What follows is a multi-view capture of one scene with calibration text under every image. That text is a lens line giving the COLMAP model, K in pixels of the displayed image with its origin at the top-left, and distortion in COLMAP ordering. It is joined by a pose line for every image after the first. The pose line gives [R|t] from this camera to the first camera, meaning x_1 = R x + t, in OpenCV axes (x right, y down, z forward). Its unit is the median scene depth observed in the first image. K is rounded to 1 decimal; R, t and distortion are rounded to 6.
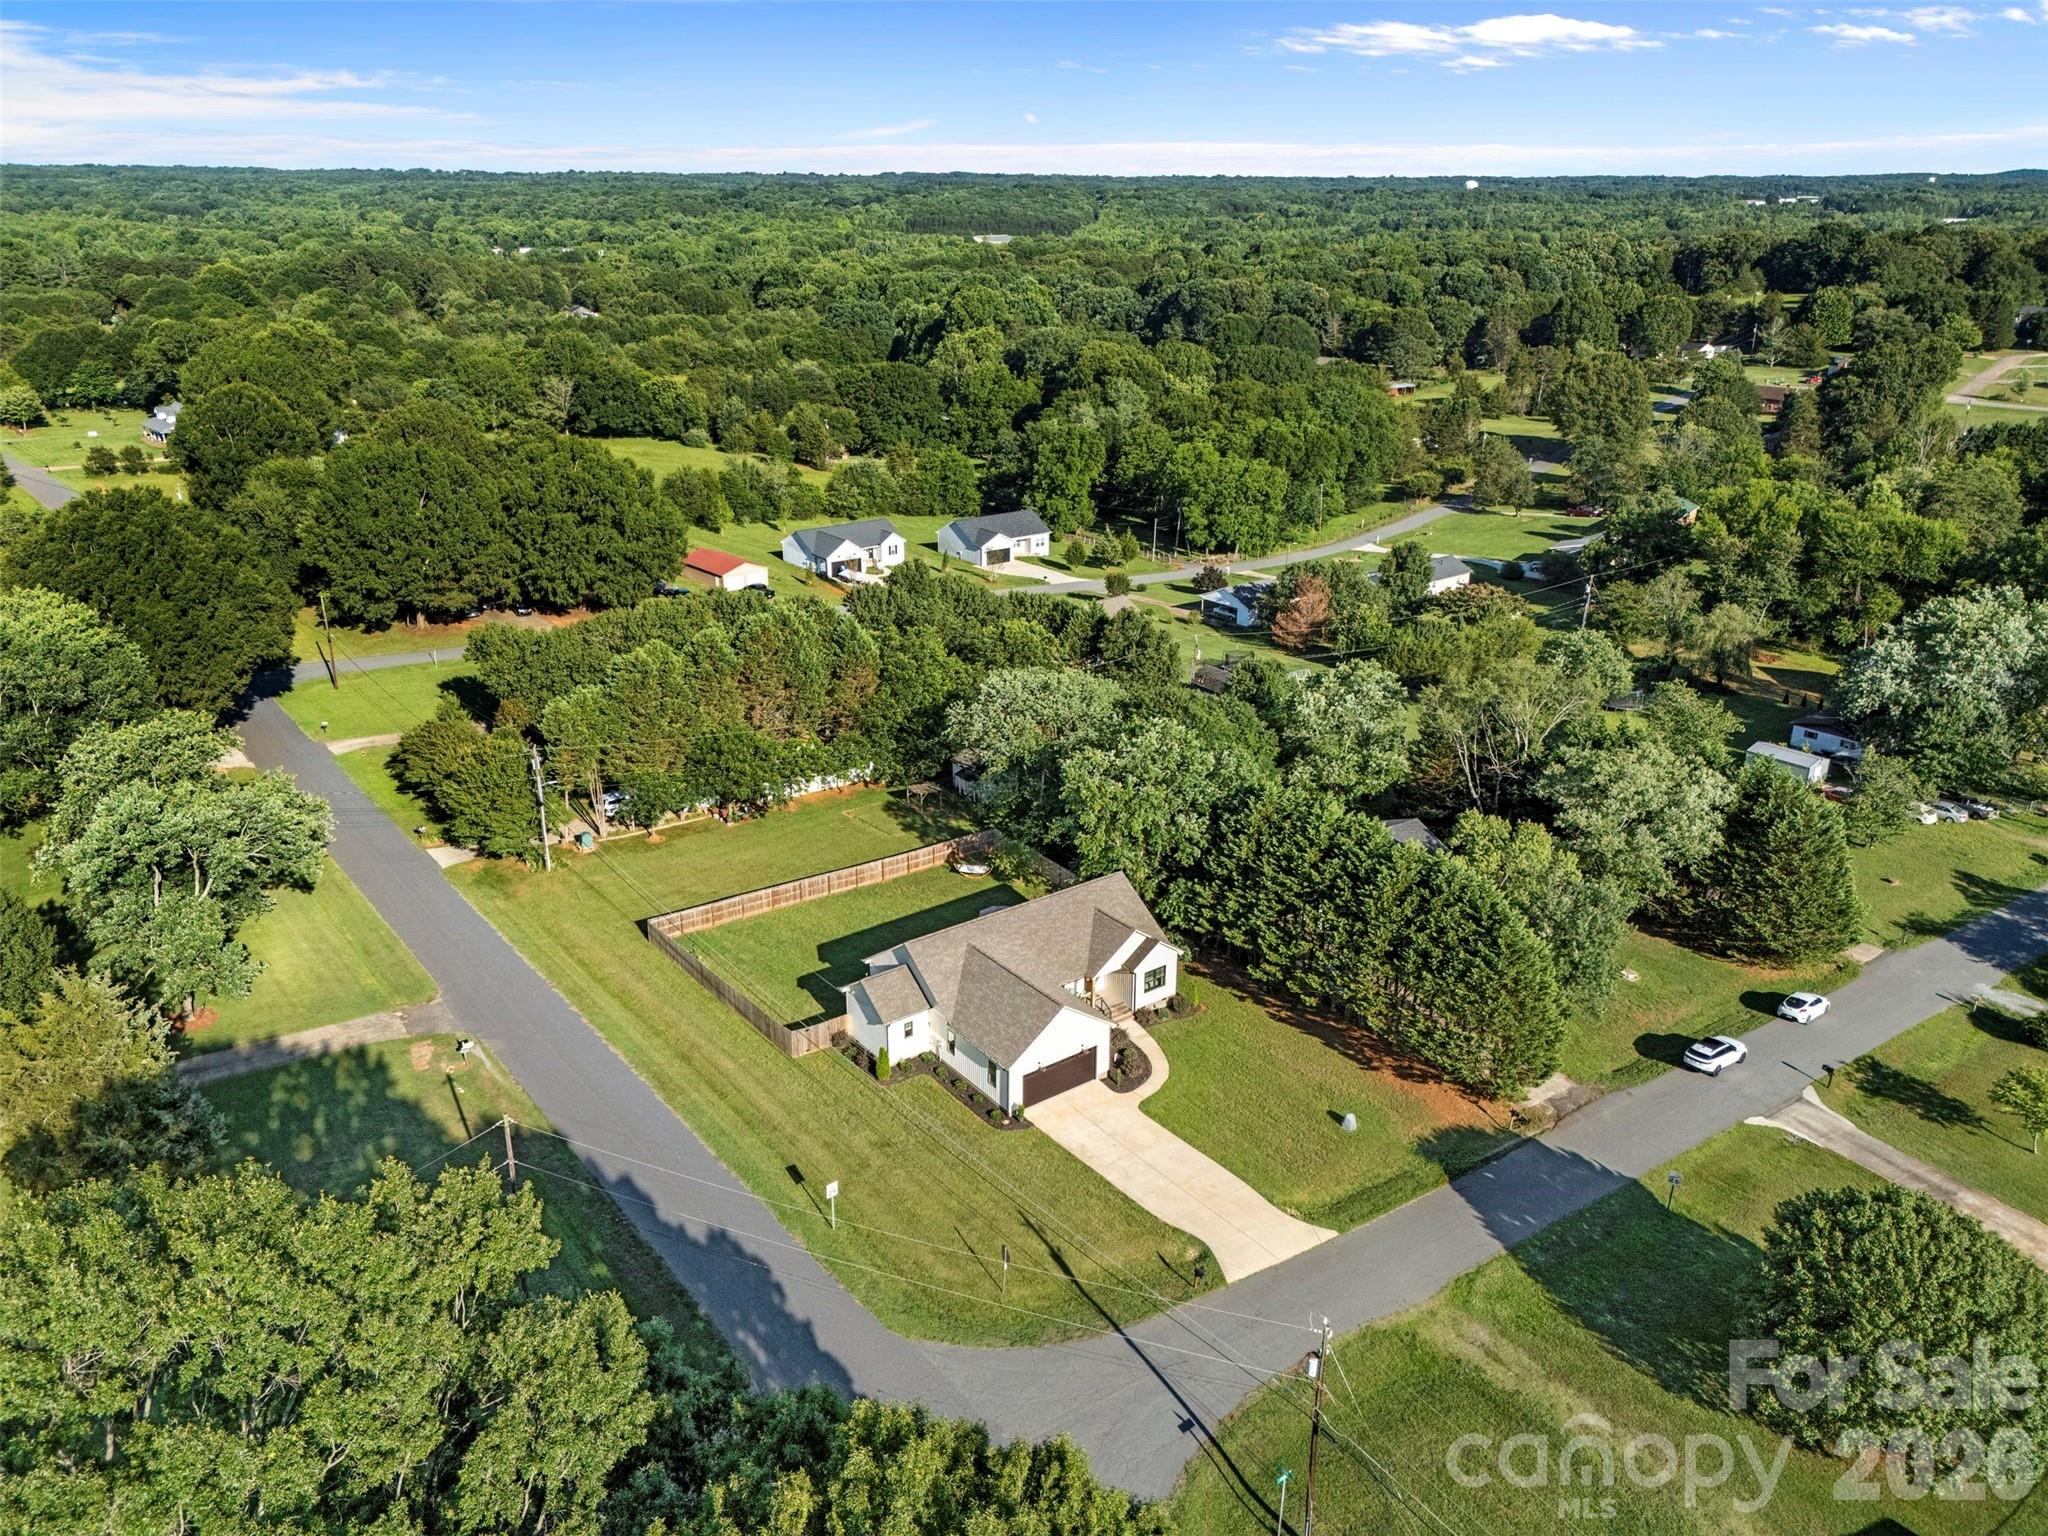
lens RADIAL K [[1498.0, 0, 1024.0], [0, 1498.0, 768.0], [0, 0, 1]] dist [0.074893, -0.066807]
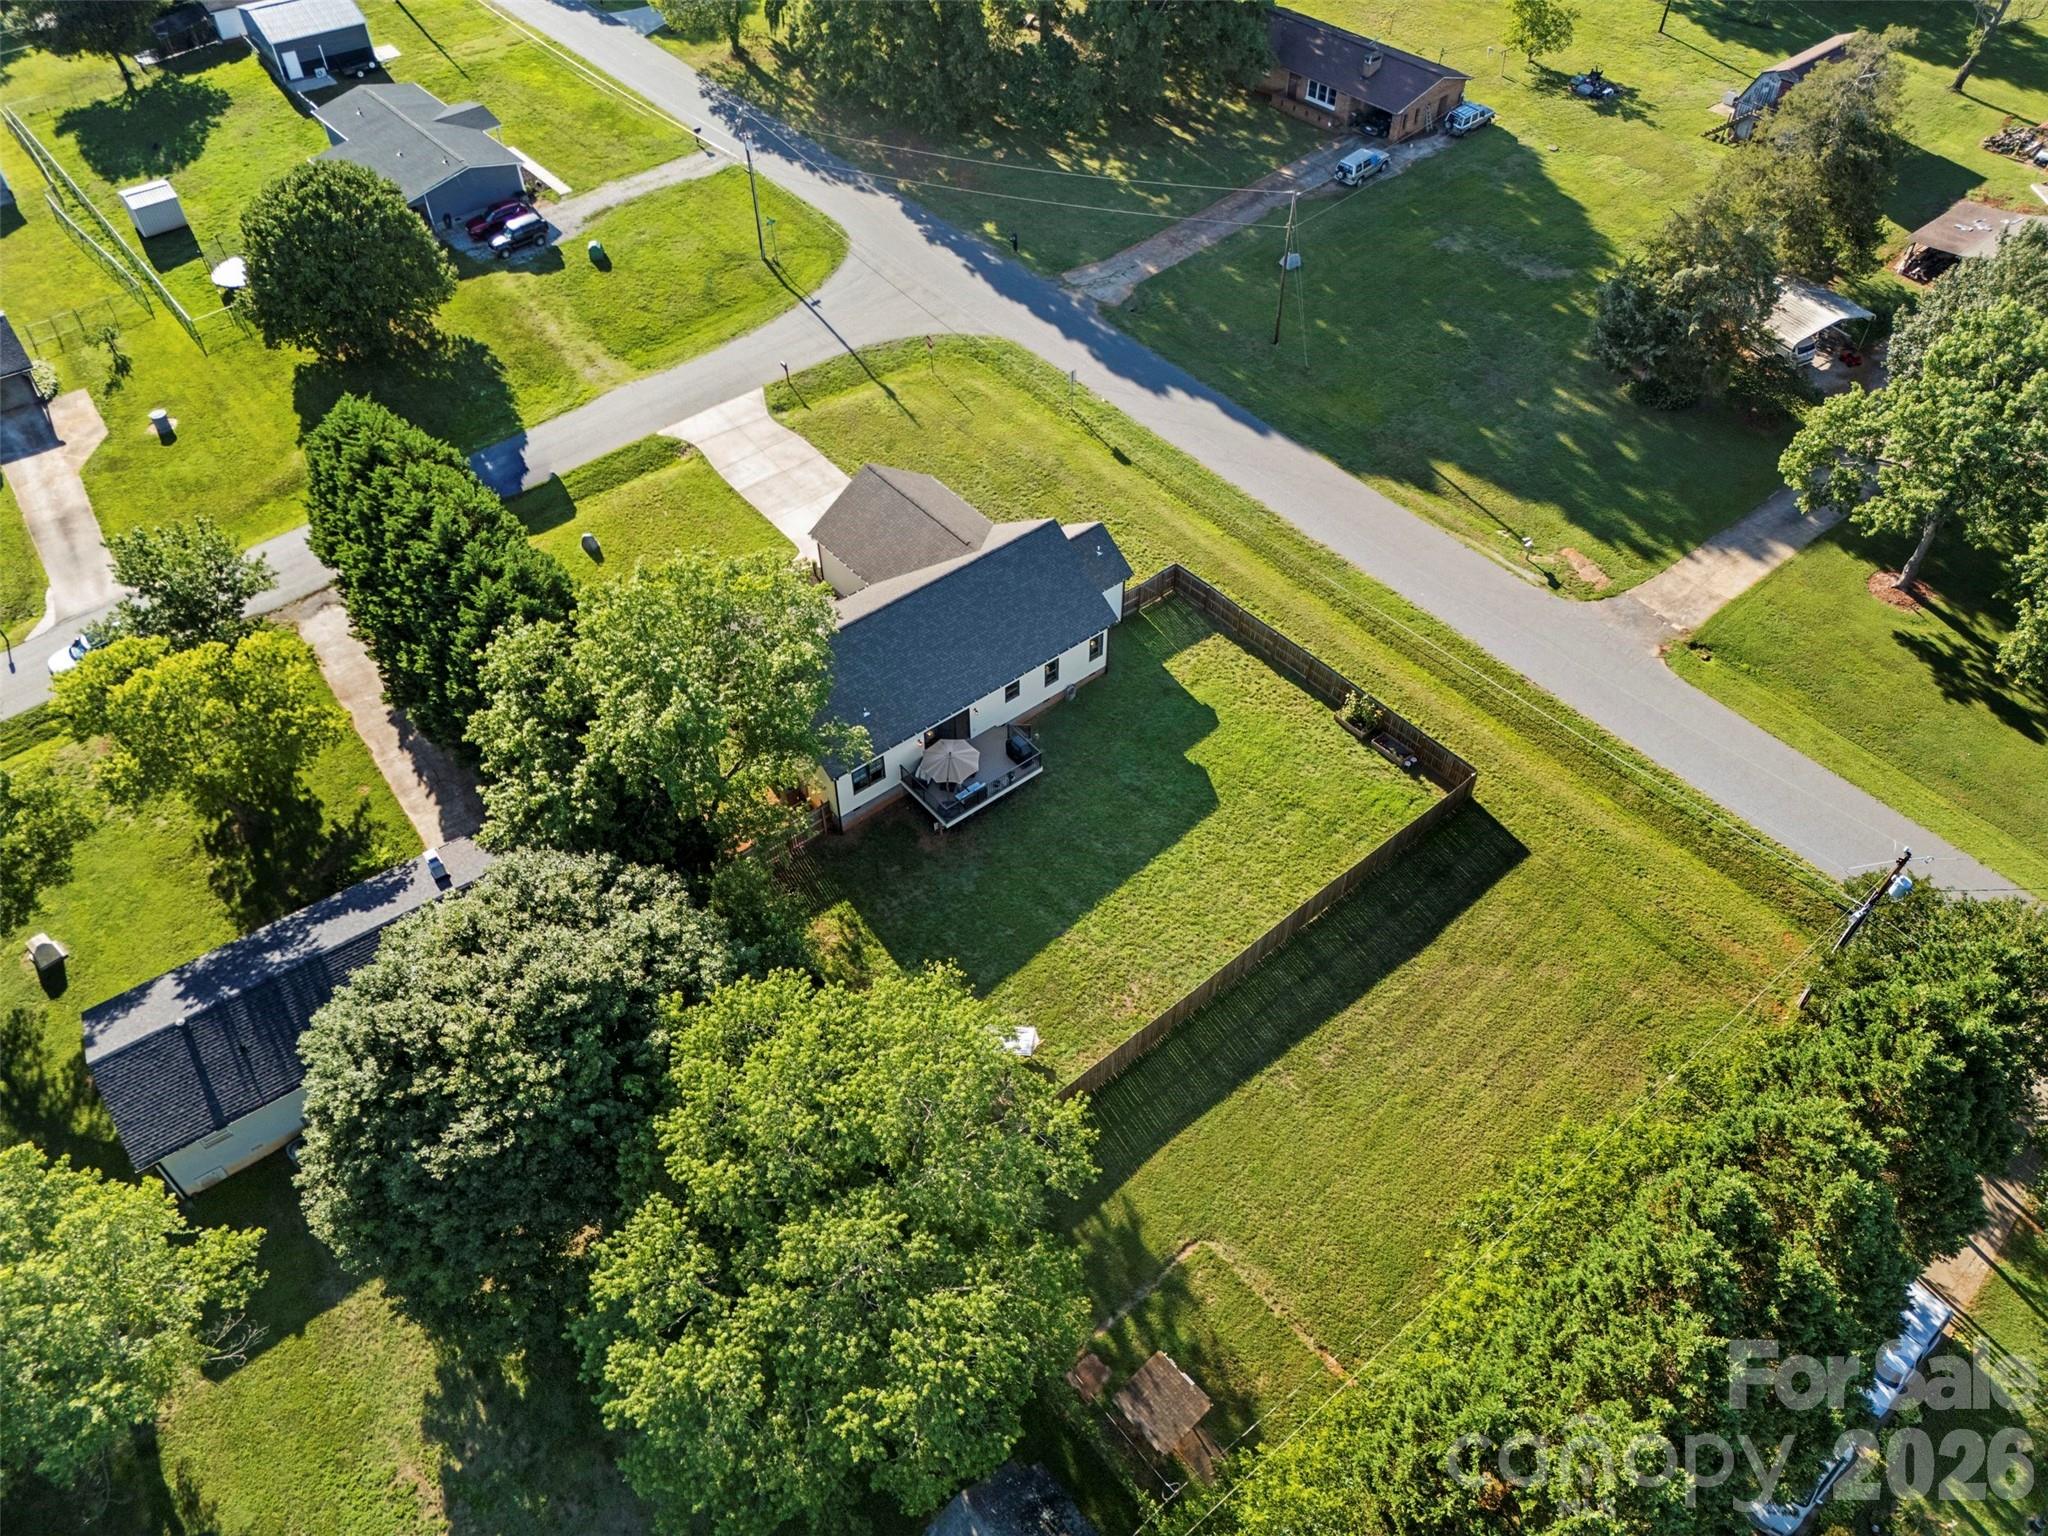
lens RADIAL K [[1498.0, 0, 1024.0], [0, 1498.0, 768.0], [0, 0, 1]] dist [0.074893, -0.066807]
pose [[-0.999351, 0.027738, -0.022973, -0.030667], [-0.010556, 0.384241, 0.923173, -0.425077], [0.034434, 0.922816, -0.383698, 1.042940]]
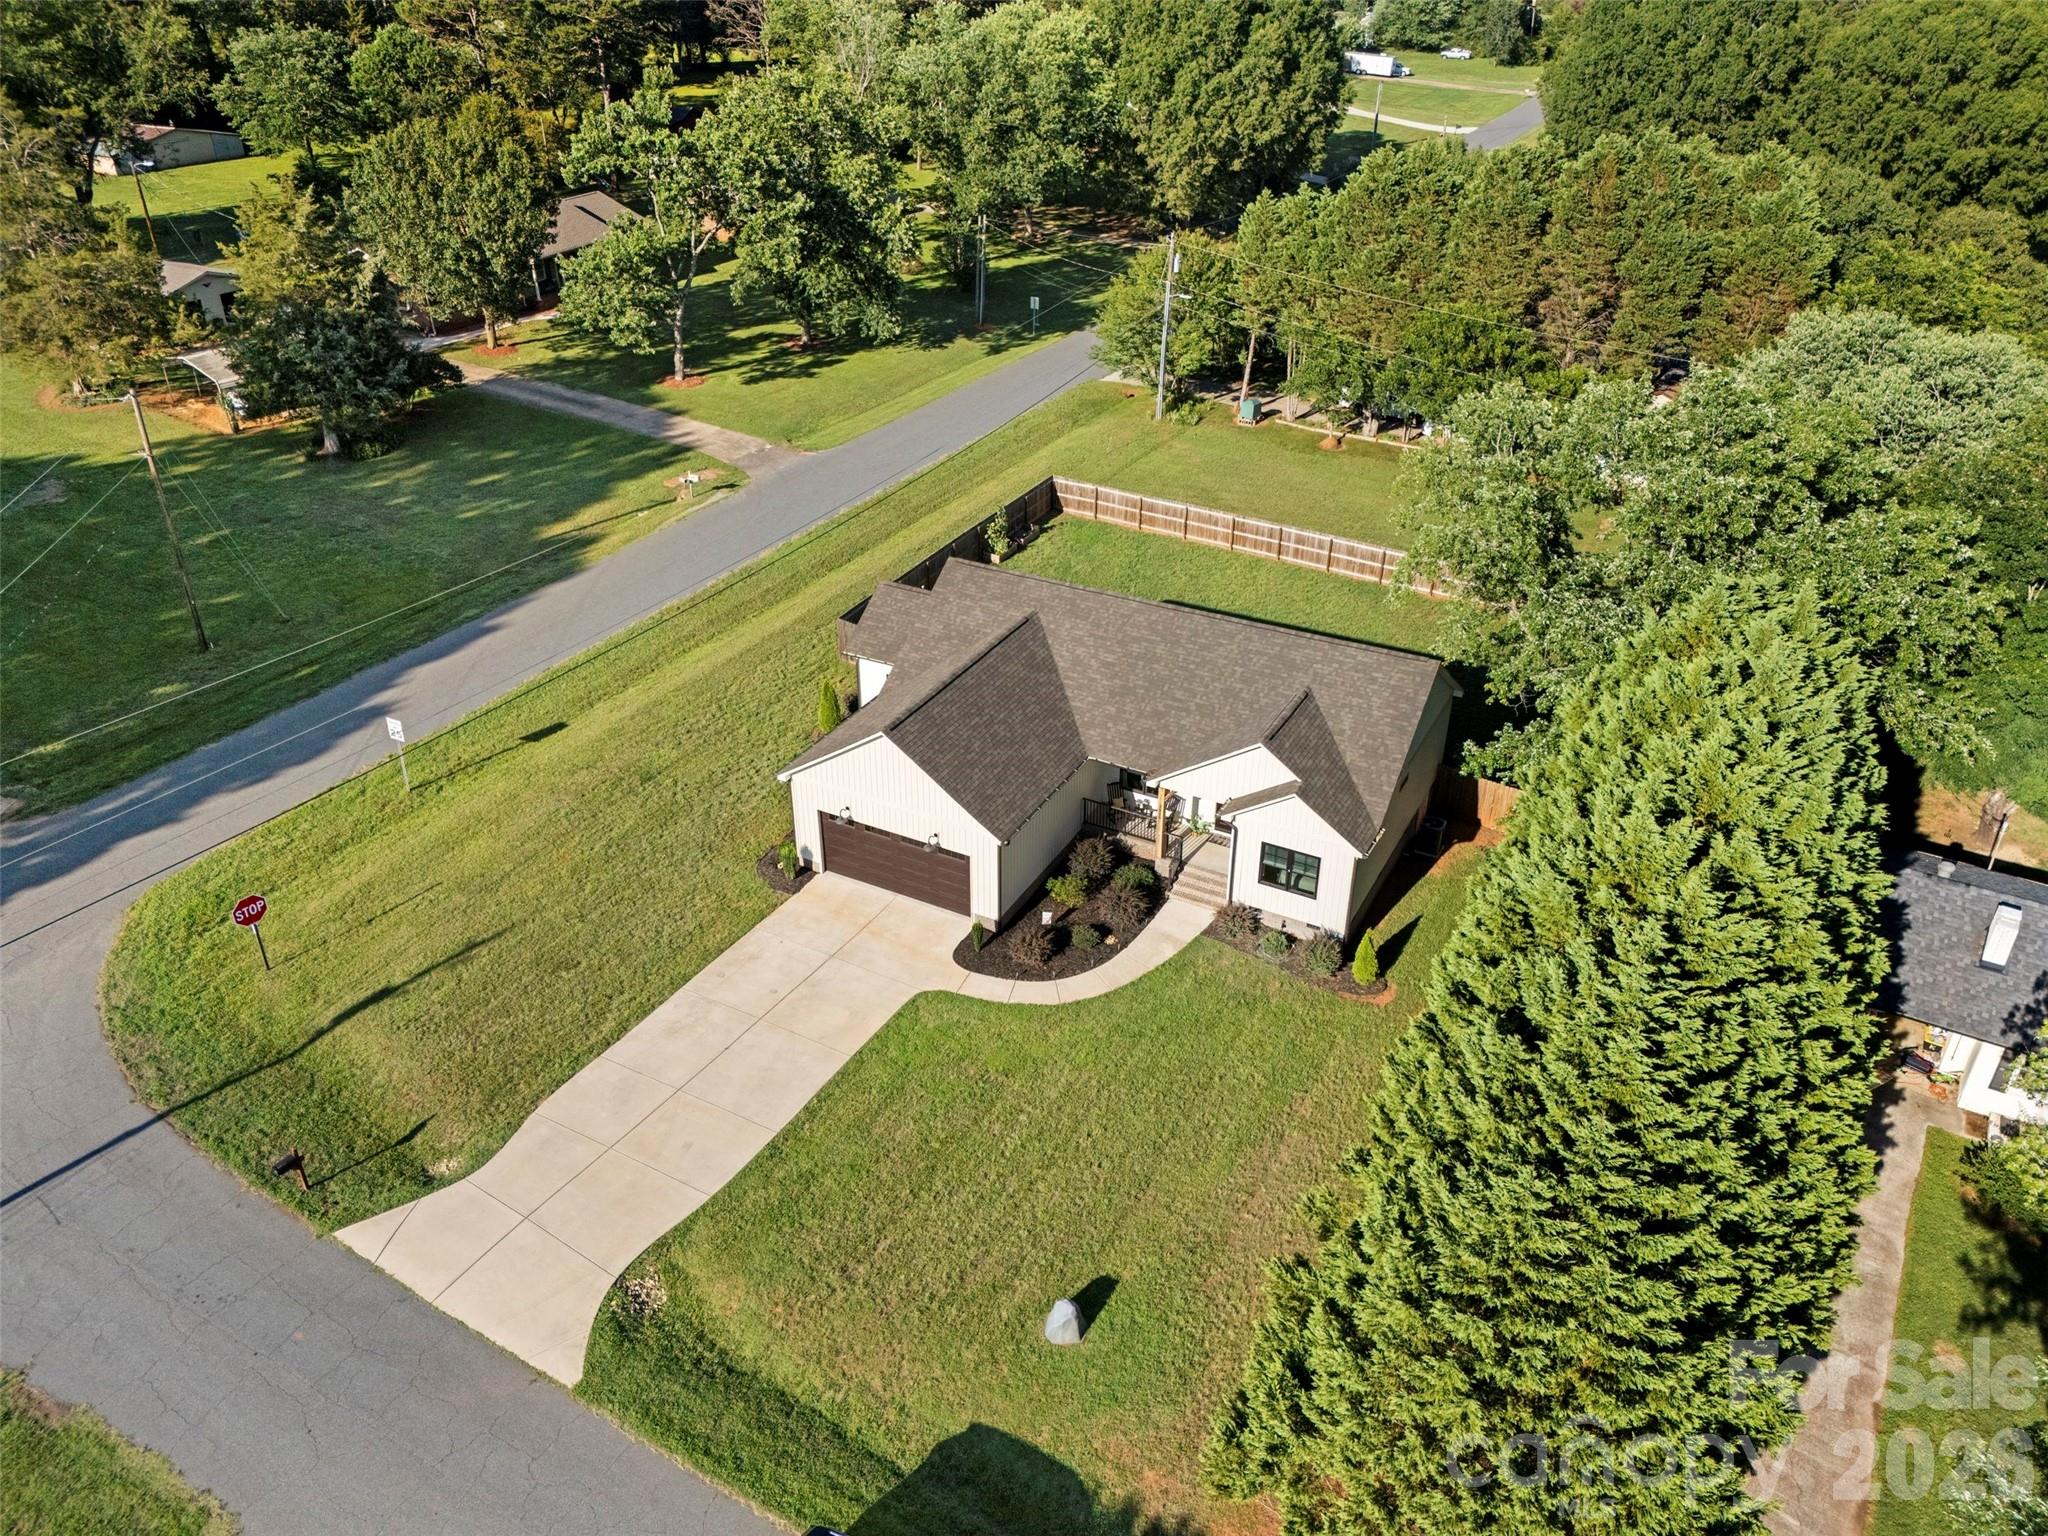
lens RADIAL K [[1498.0, 0, 1024.0], [0, 1498.0, 768.0], [0, 0, 1]] dist [0.074893, -0.066807]
pose [[0.418388, 0.462345, -0.781786, 0.309152], [-0.325273, 0.879925, 0.346308, -0.016091], [0.848027, 0.109402, 0.518538, 0.529459]]
